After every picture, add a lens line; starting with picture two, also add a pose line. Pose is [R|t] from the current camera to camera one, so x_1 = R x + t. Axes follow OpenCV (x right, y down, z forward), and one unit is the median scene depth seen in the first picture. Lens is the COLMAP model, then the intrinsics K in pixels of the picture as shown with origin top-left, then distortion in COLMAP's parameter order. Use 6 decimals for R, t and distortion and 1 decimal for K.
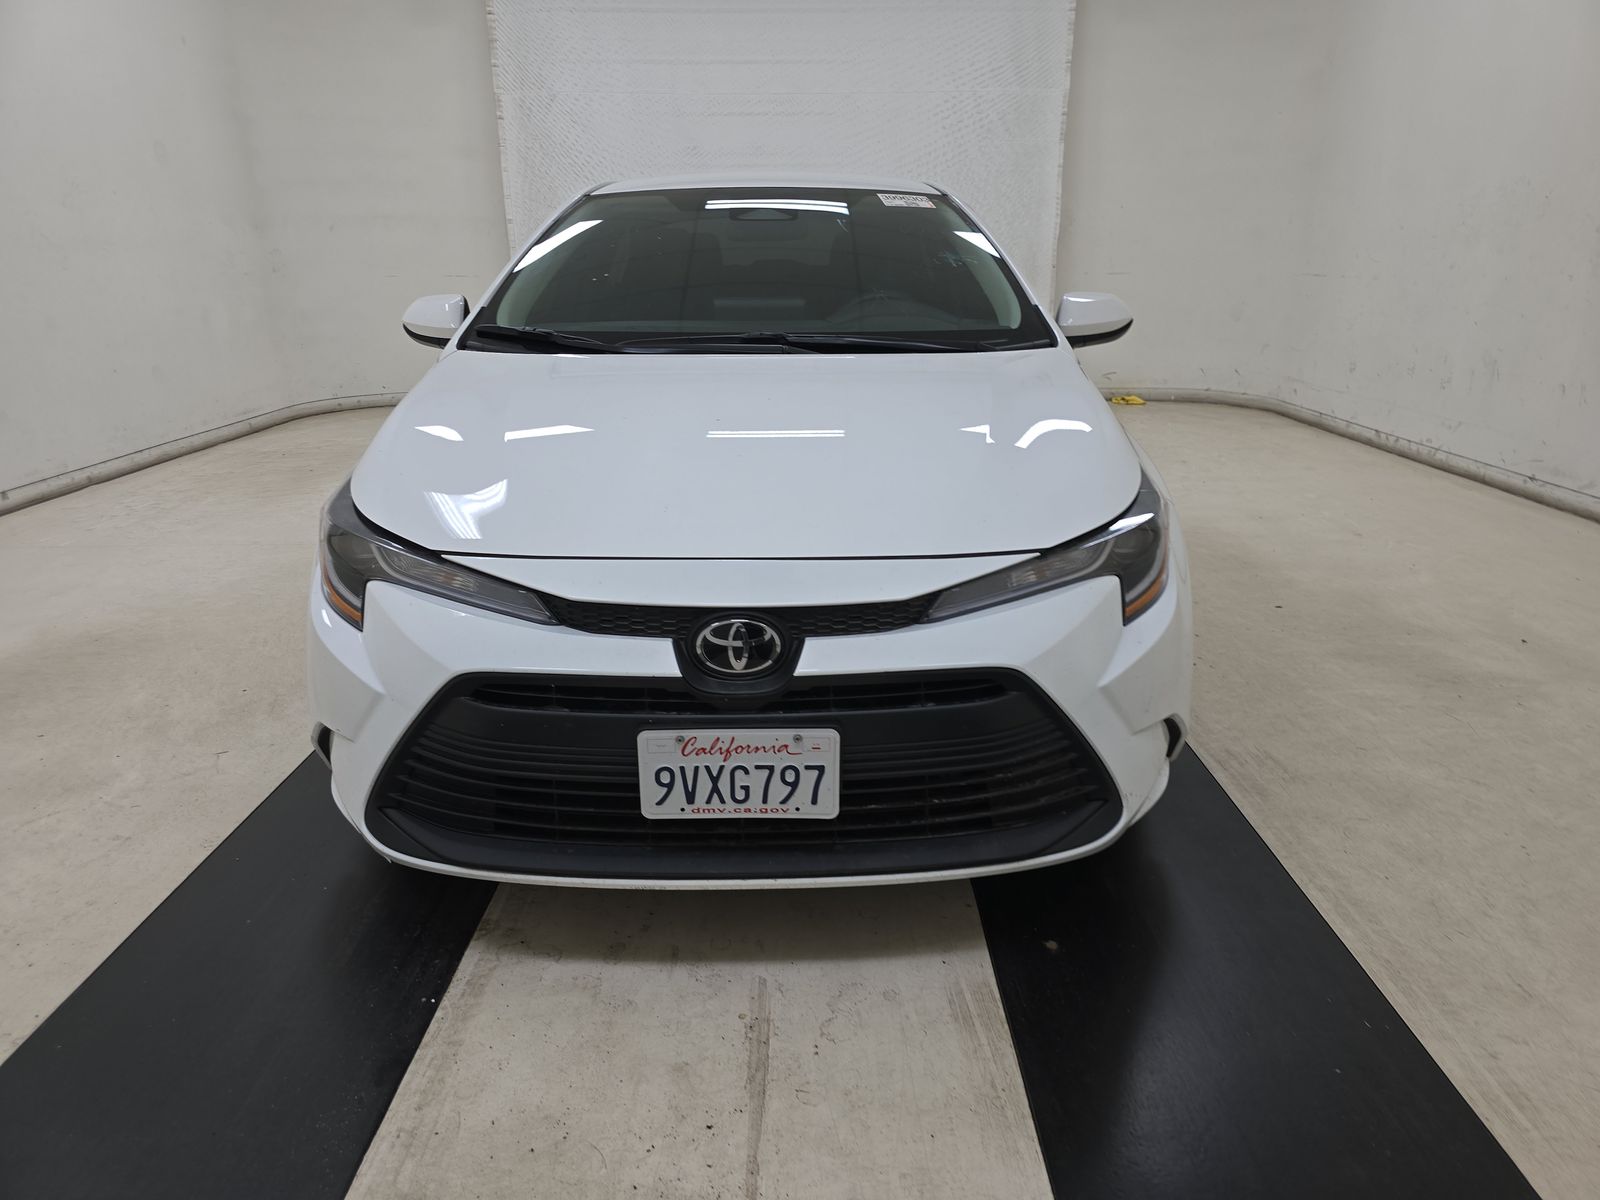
lens RADIAL K [[1073.0, 0, 814.7], [0, 1073.0, 598.5], [0, 0, 1]] dist [0.050947, -0.044634]
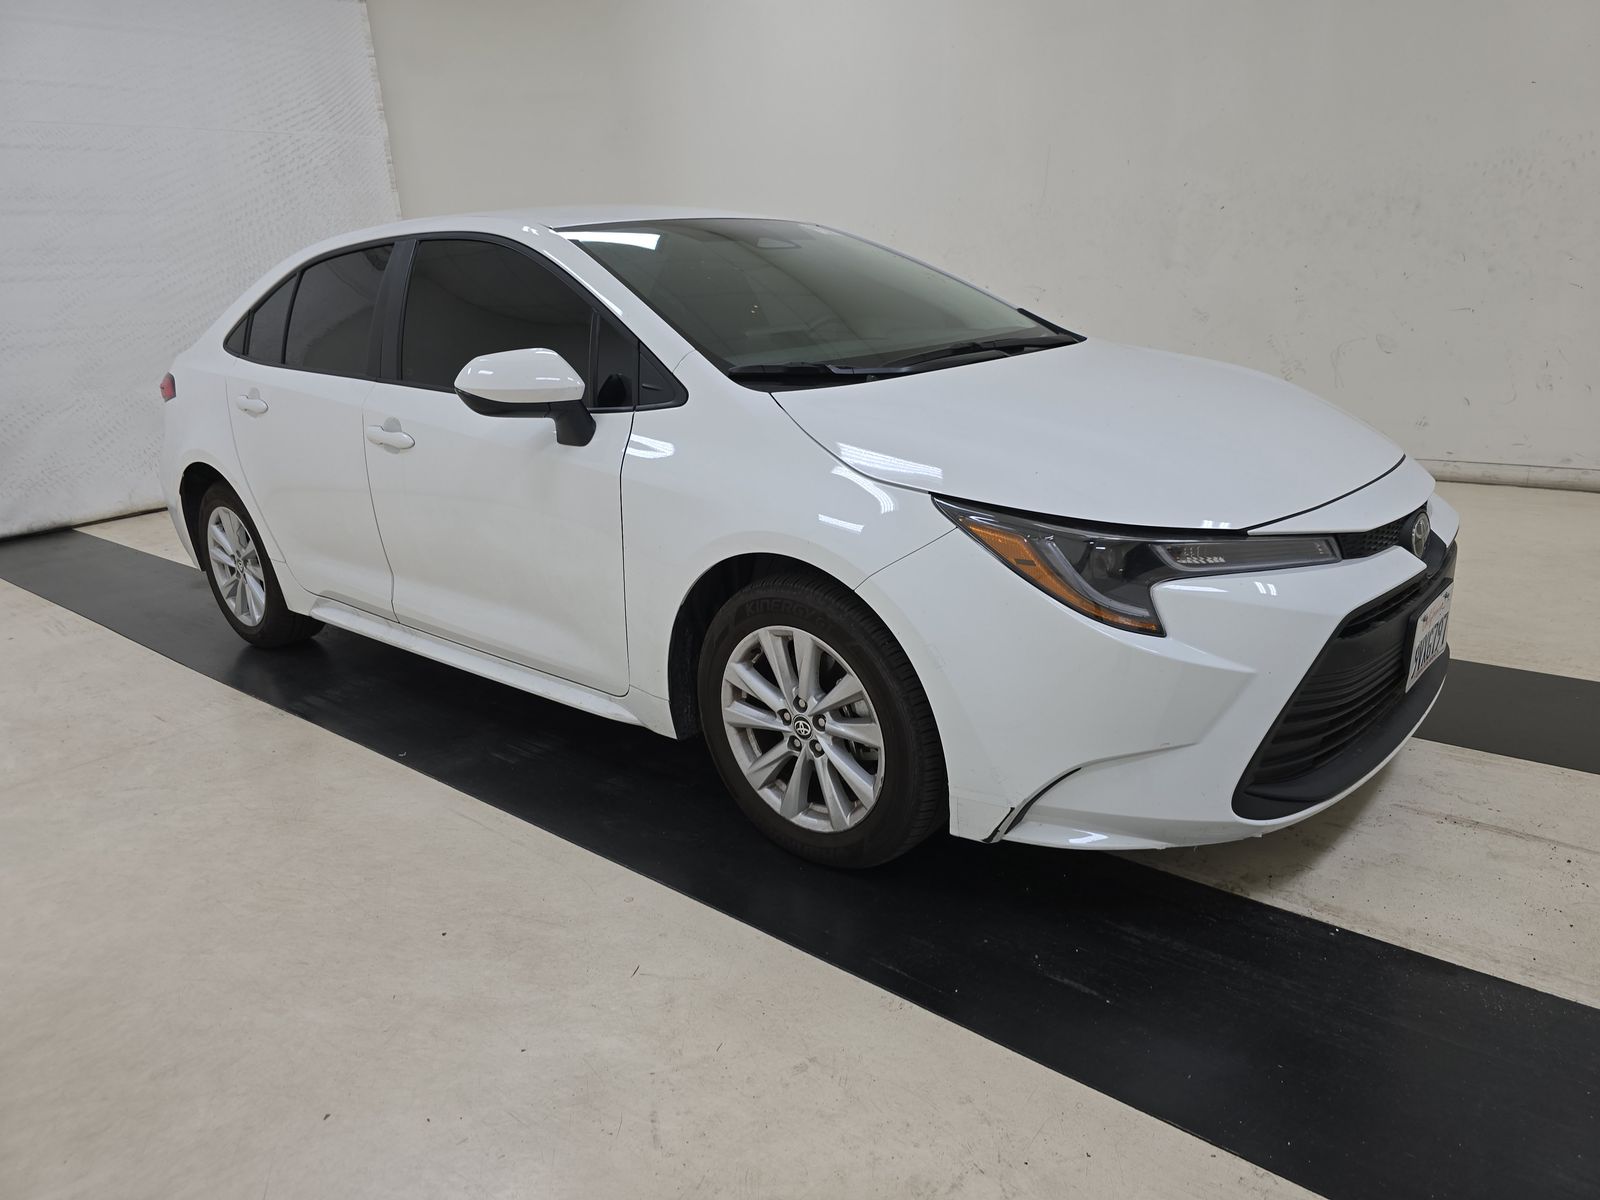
lens RADIAL K [[1073.0, 0, 814.7], [0, 1073.0, 598.5], [0, 0, 1]] dist [0.050947, -0.044634]
pose [[0.658532, -0.249425, 0.710016, -0.798001], [0.285257, 0.955803, 0.071196, -0.099513], [-0.696394, 0.155652, 0.700577, 0.317833]]
